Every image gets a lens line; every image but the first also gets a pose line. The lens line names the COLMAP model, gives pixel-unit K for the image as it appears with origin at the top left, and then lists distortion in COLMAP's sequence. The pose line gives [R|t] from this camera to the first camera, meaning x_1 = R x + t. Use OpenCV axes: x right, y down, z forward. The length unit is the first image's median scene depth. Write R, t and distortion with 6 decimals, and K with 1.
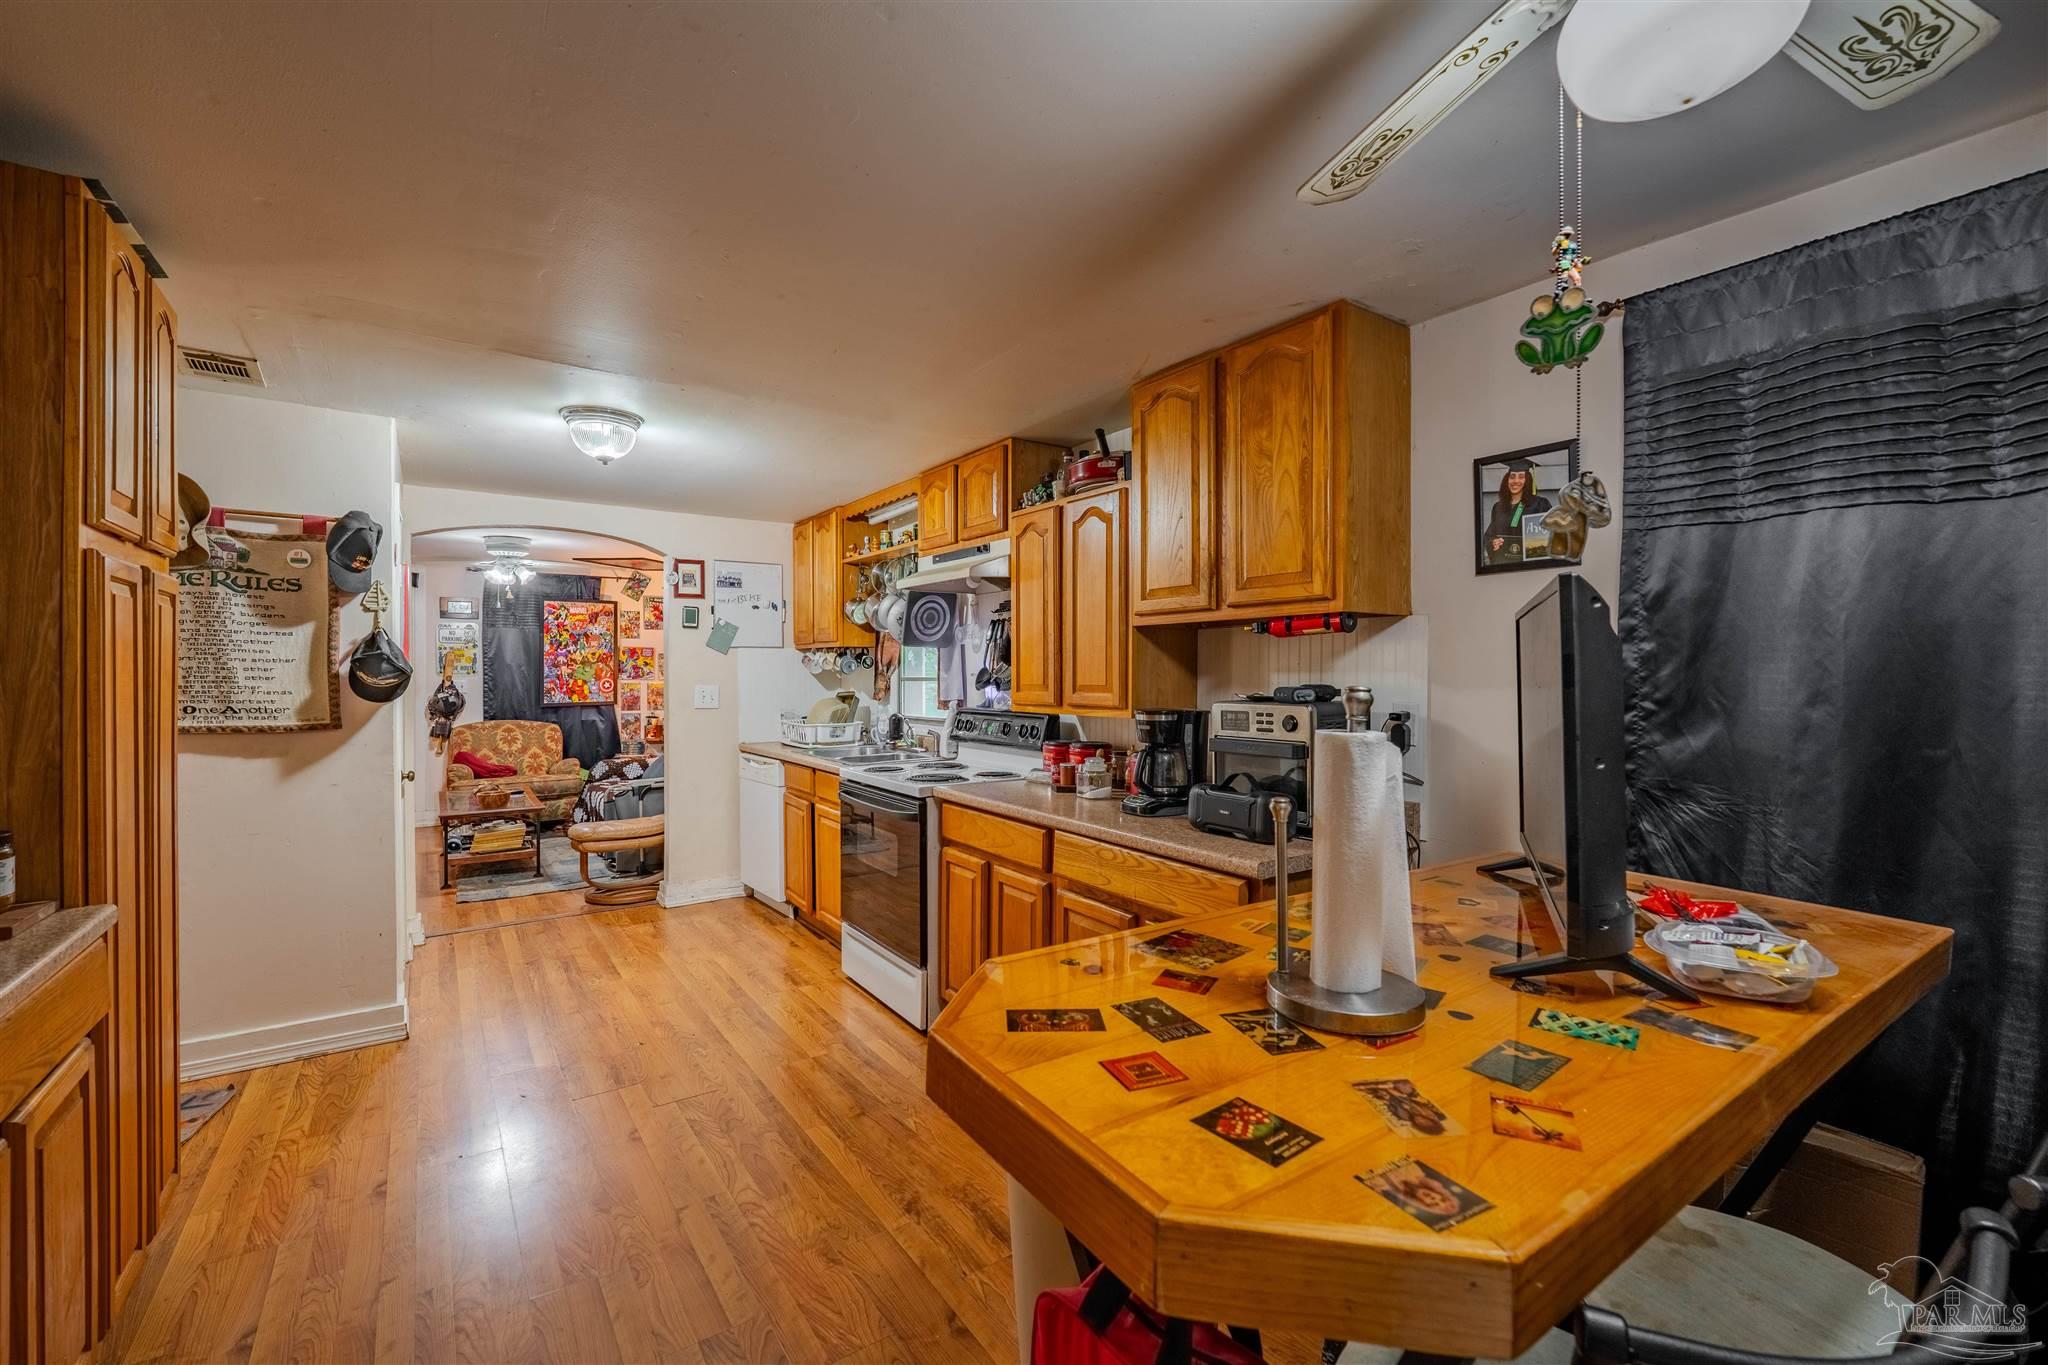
lens RADIAL K [[836.0, 0, 1034.1], [0, 836.0, 682.1], [0, 0, 1]] dist [-0.012549, -0.000889]
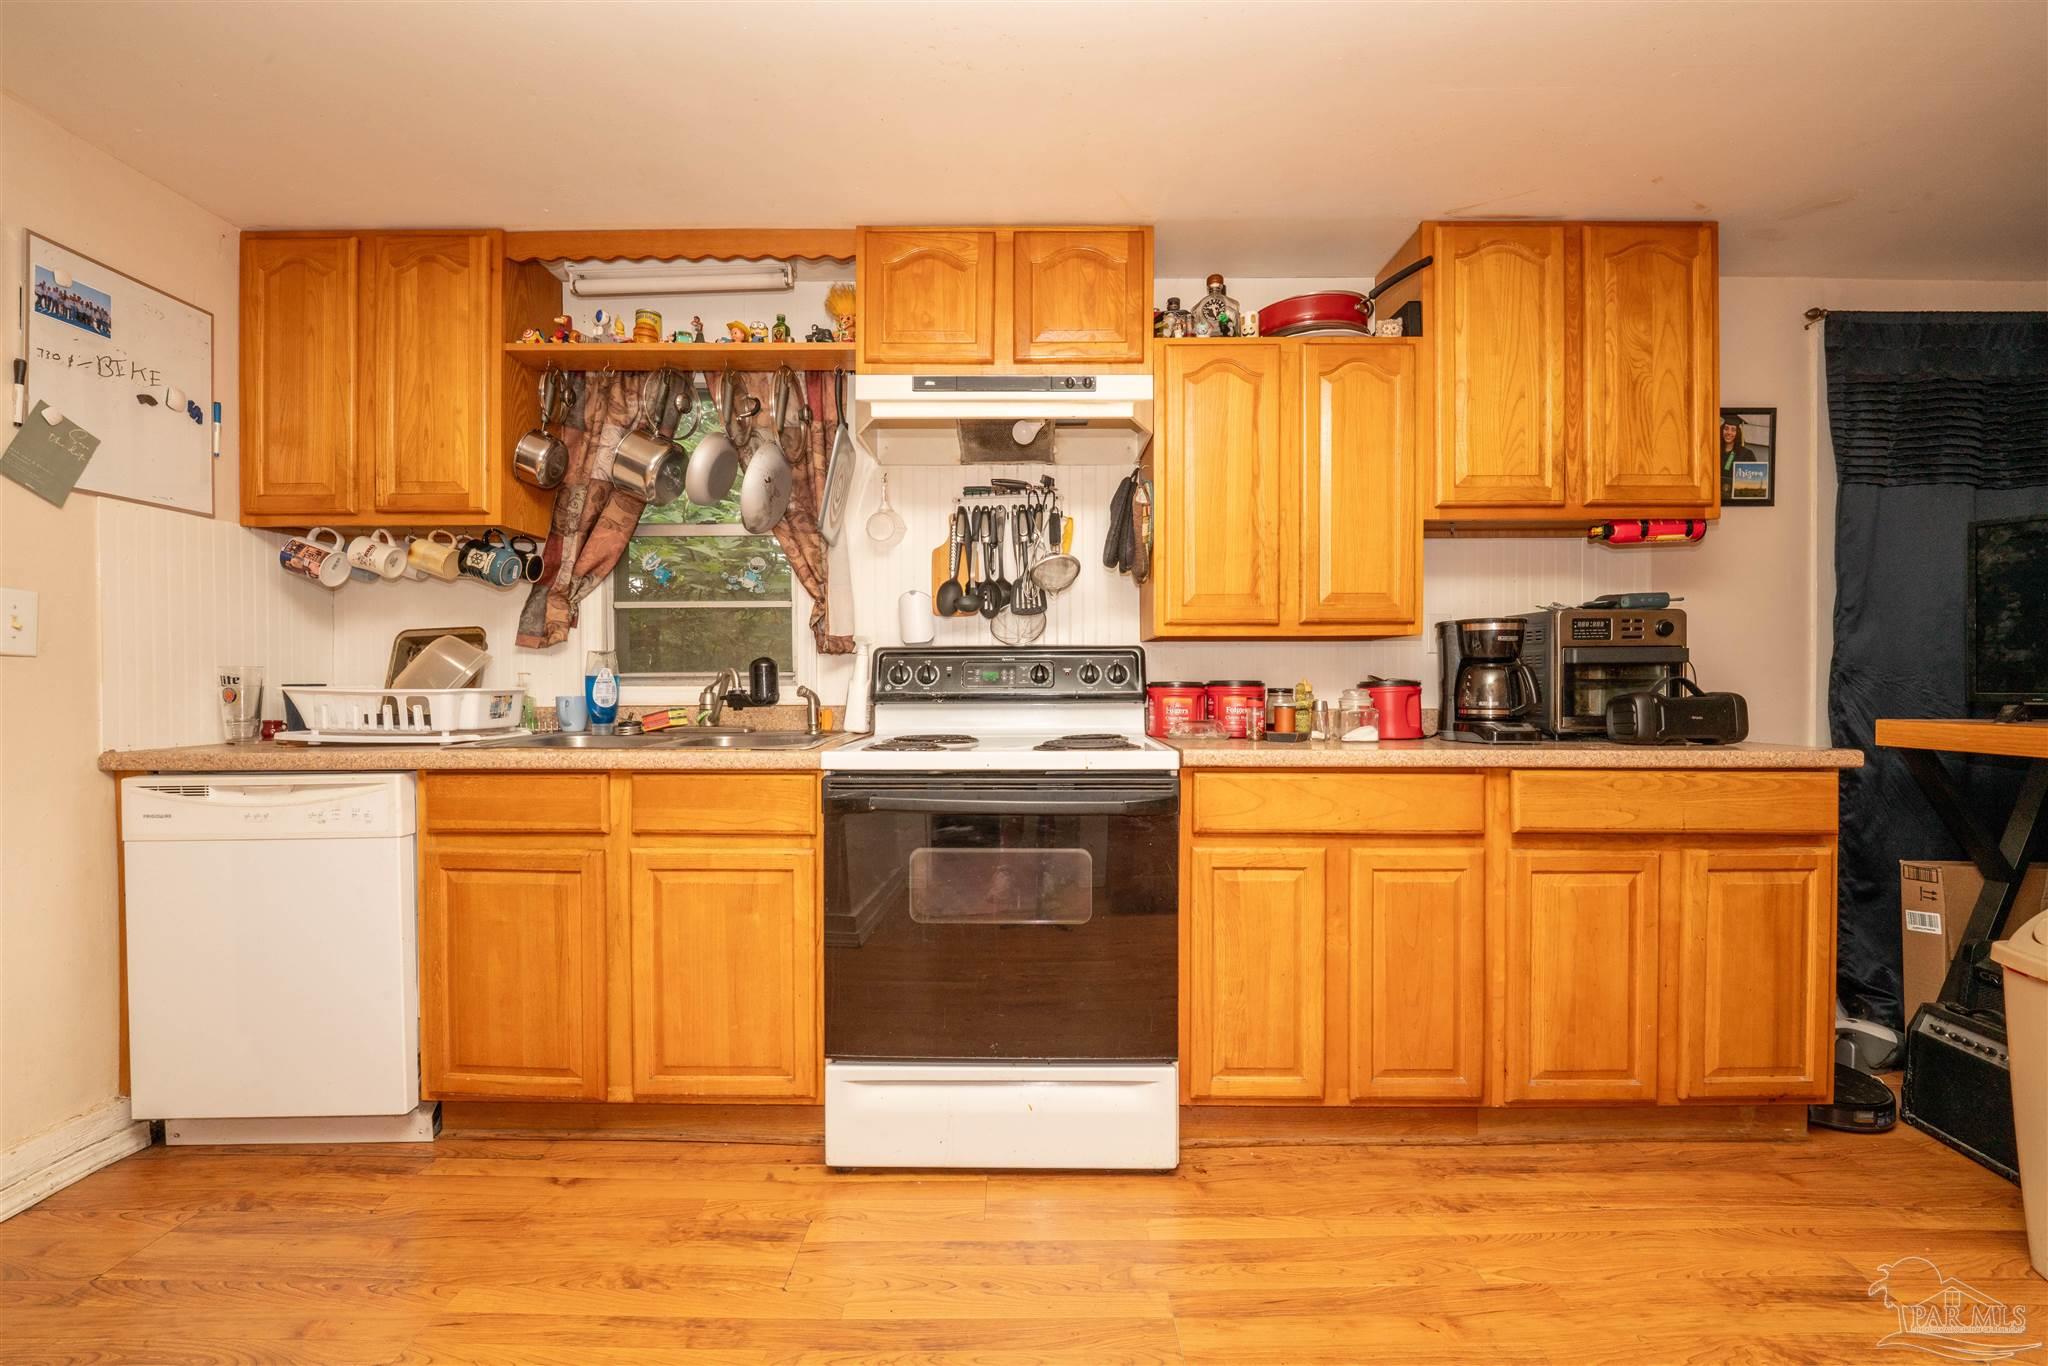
lens RADIAL K [[836.0, 0, 1009.1], [0, 836.0, 692.2], [0, 0, 1]] dist [-0.012549, -0.000889]
pose [[0.589292, -0.003101, 0.807914, -0.572943], [0.011233, 0.999927, -0.004355, 0.074065], [-0.807842, 0.011642, 0.589284, 0.638458]]
